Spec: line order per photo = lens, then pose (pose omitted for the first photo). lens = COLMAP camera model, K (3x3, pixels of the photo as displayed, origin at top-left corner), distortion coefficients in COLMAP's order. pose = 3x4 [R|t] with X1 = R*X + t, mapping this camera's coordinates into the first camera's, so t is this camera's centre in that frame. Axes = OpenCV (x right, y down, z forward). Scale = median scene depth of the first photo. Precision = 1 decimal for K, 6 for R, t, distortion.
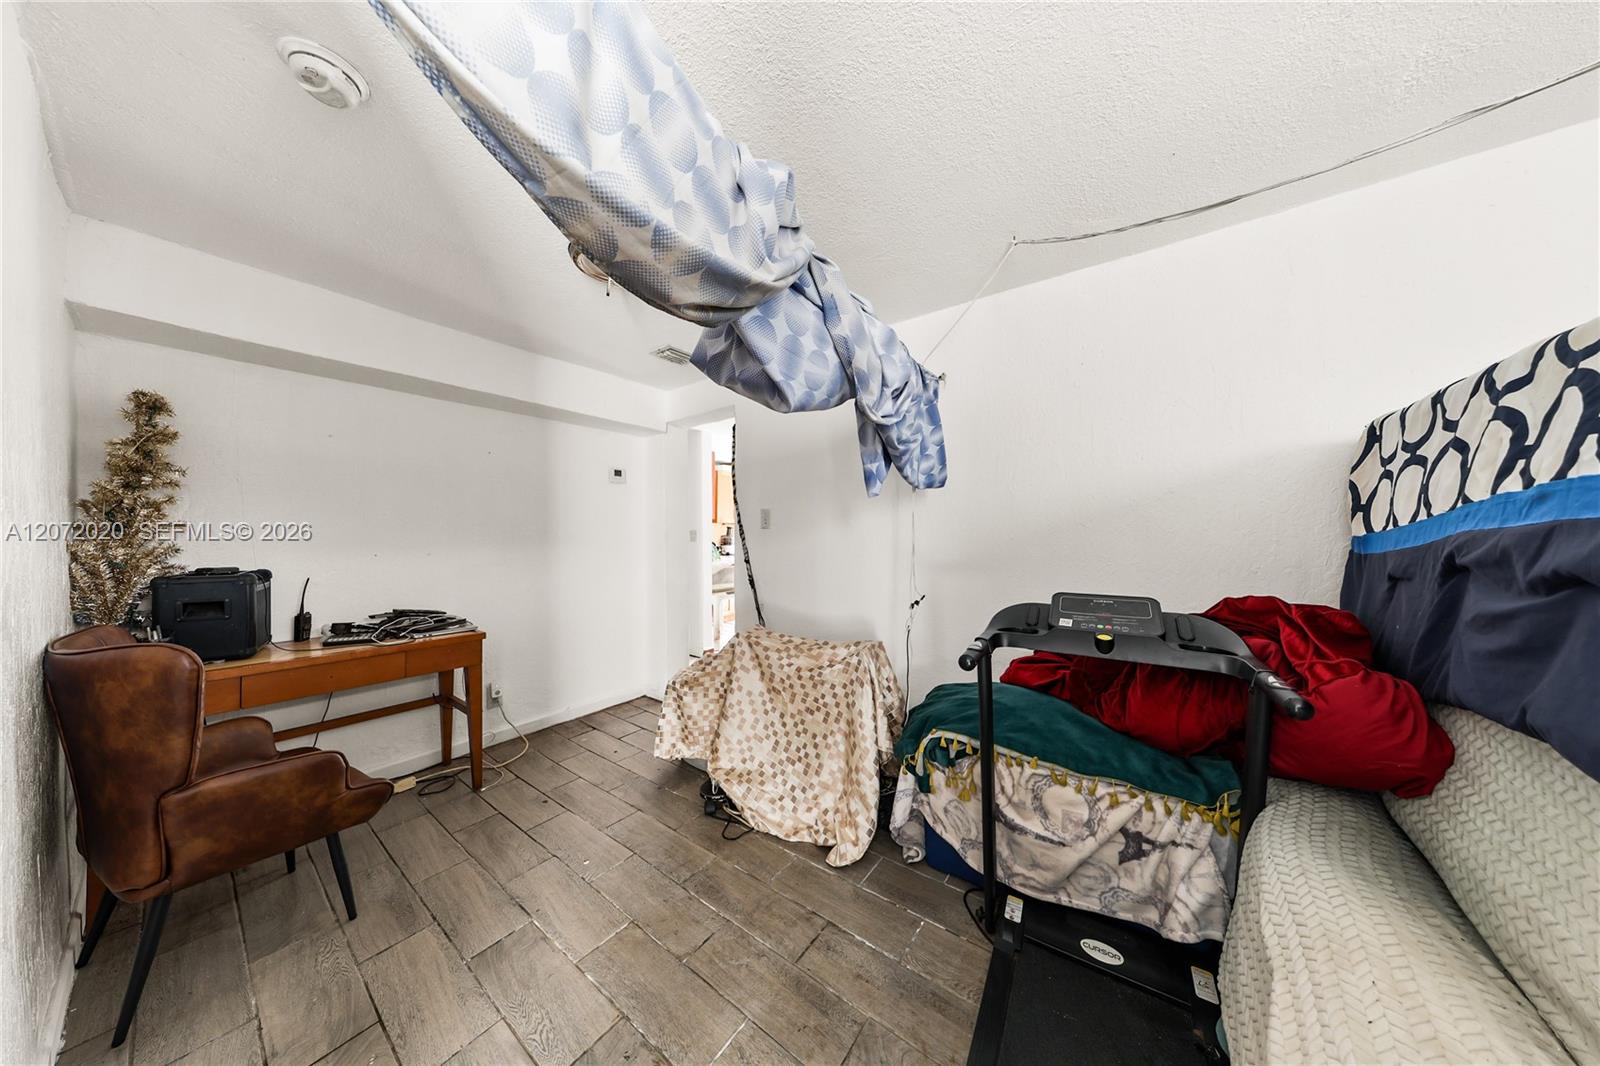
lens RADIAL K [[462.7, 0, 798.3], [0, 462.7, 534.2], [0, 0, 1]] dist [0.000103, -0.000006]
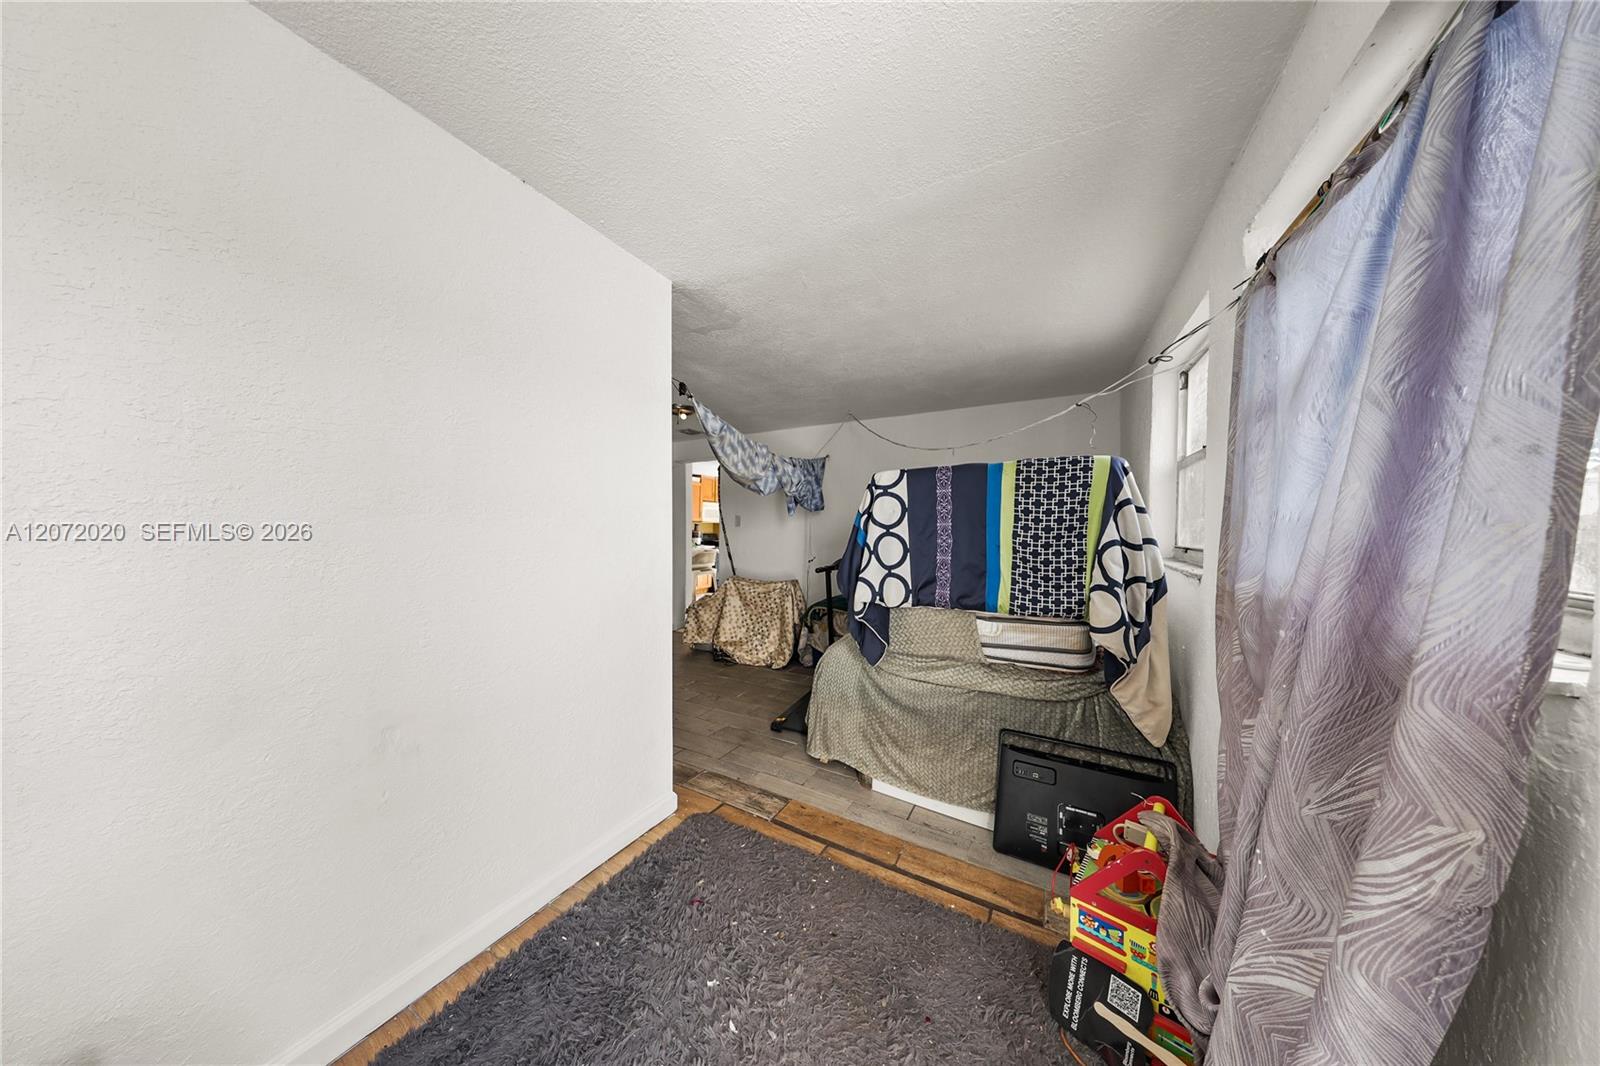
lens RADIAL K [[462.7, 0, 795.2], [0, 462.7, 537.0], [0, 0, 1]] dist [0.000103, -0.000006]
pose [[0.992506, 0.007450, 0.121966, -0.107014], [-0.009301, 0.999850, 0.014613, -0.000429], [-0.121839, -0.015637, 0.992427, -1.286130]]
